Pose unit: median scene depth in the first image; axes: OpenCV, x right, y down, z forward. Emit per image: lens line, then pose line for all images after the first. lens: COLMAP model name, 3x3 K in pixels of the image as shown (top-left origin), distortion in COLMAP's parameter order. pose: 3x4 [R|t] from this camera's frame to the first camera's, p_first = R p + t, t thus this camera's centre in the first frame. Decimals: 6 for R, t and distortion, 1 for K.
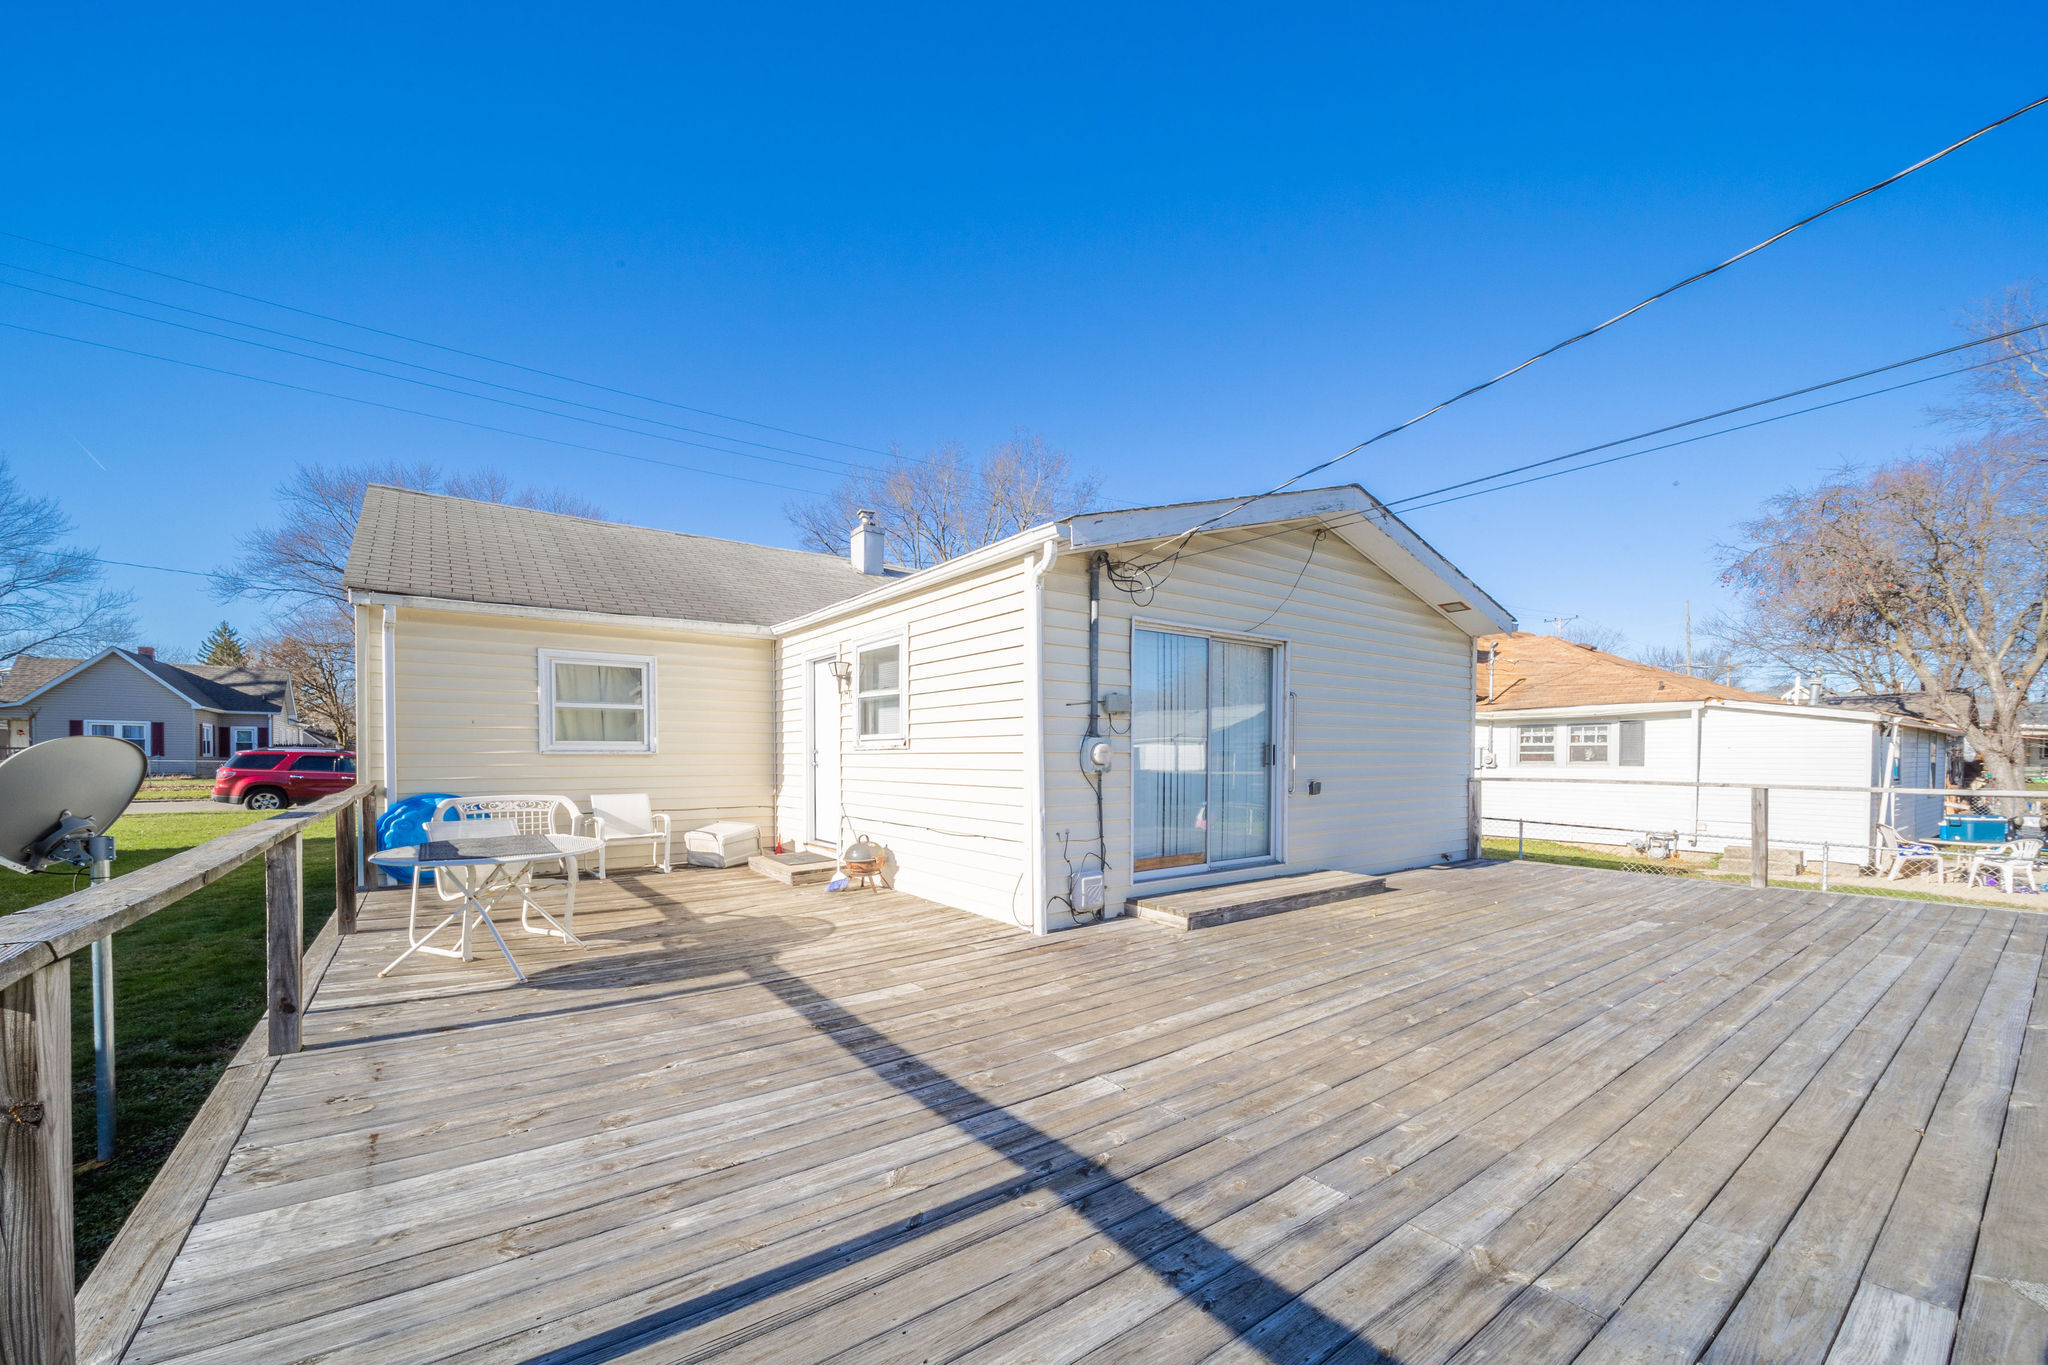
lens RADIAL K [[796.2, 0, 1042.0], [0, 796.2, 757.7], [0, 0, 1]] dist [0.003112, 0.000120]
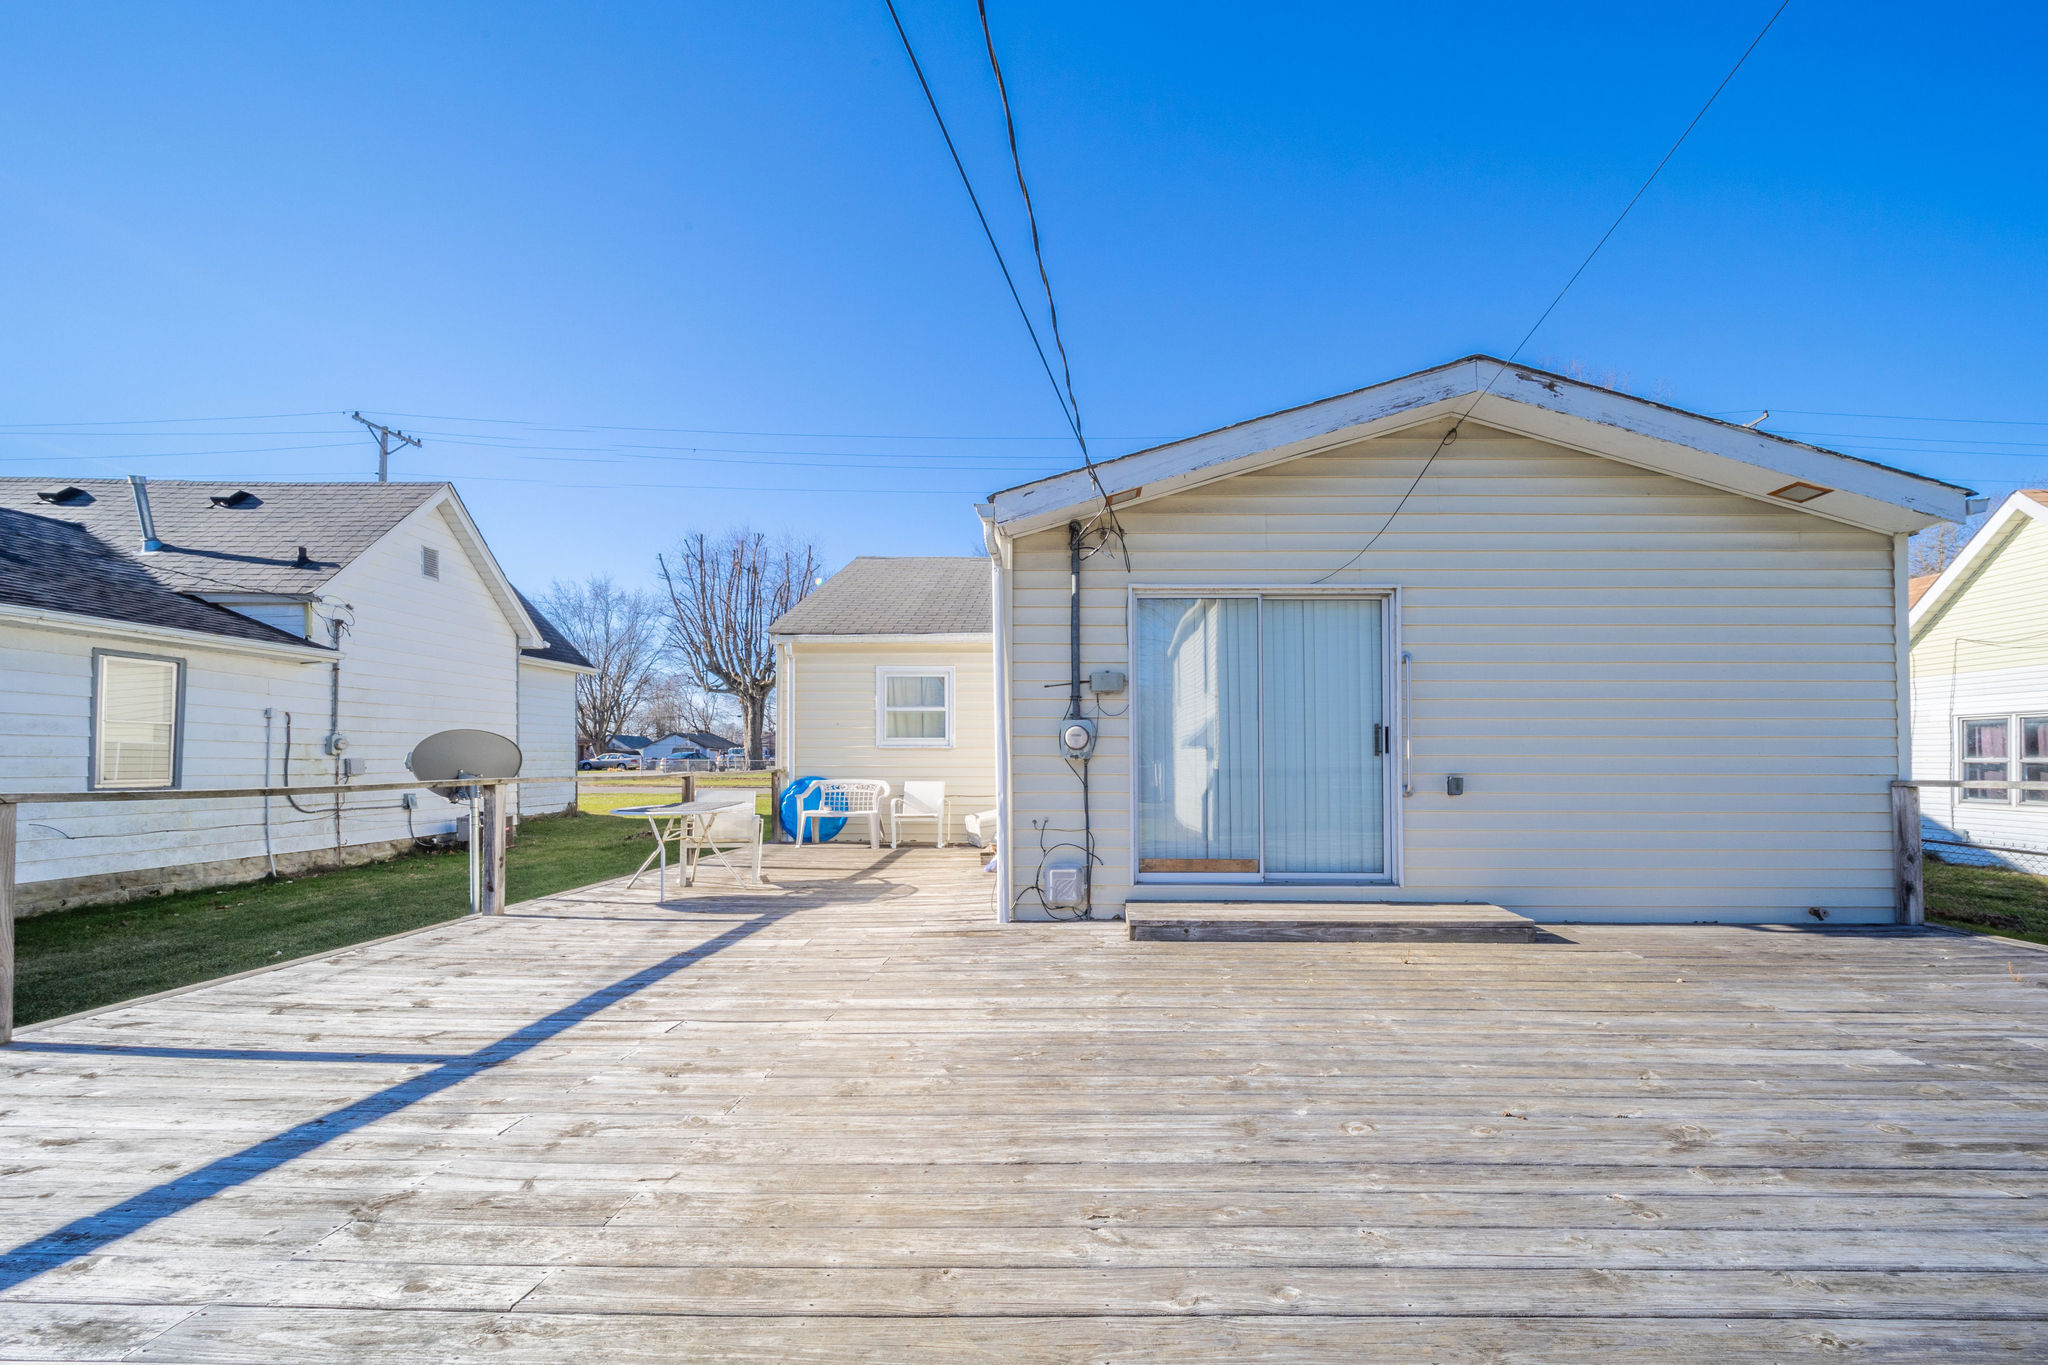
lens RADIAL K [[796.2, 0, 1011.6], [0, 796.2, 740.3], [0, 0, 1]] dist [0.003112, 0.000120]
pose [[0.779941, -0.009578, -0.625780, 0.485063], [-0.006884, 0.999691, -0.023881, 0.017129], [0.625816, 0.022933, 0.779634, 0.188603]]
